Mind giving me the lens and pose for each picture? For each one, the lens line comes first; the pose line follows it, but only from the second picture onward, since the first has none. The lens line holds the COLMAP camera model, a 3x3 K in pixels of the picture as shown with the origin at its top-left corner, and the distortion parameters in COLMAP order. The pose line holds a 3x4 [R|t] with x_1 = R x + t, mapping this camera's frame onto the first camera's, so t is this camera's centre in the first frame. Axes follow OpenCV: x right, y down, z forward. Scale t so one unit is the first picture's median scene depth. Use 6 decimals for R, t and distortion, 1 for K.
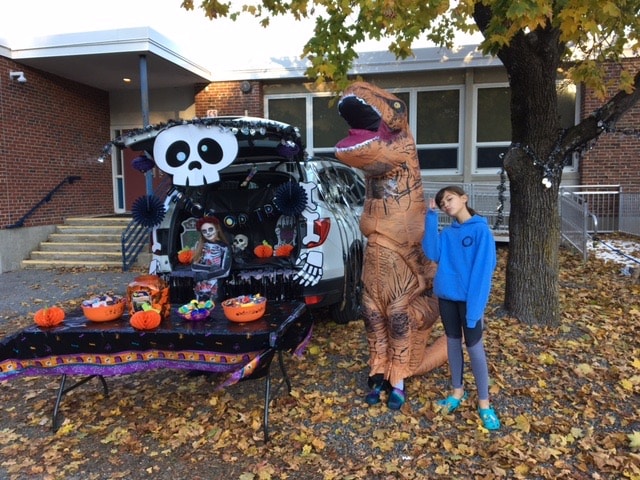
lens RADIAL K [[539.6, 0, 320.6], [0, 539.6, 241.2], [0, 0, 1]] dist [0.057042, -0.022916]
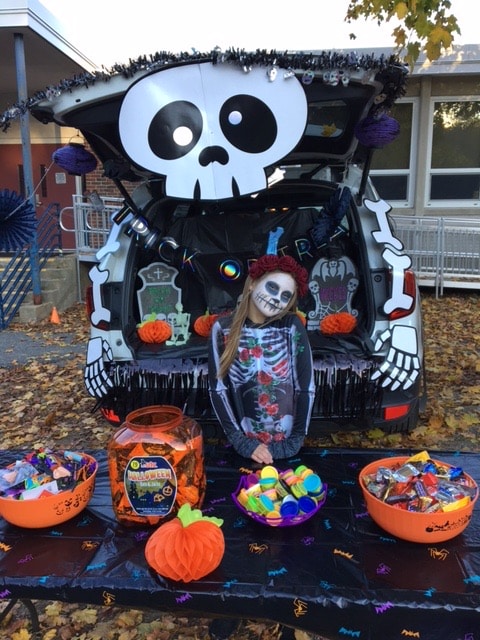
lens RADIAL K [[539.6, 0, 239.2], [0, 539.6, 321.6], [0, 0, 1]] dist [0.057042, -0.022916]
pose [[0.995427, -0.007199, 0.095253, -0.220218], [0.000010, 0.997164, 0.075259, -0.025972], [-0.095524, -0.074914, 0.992604, 0.444160]]
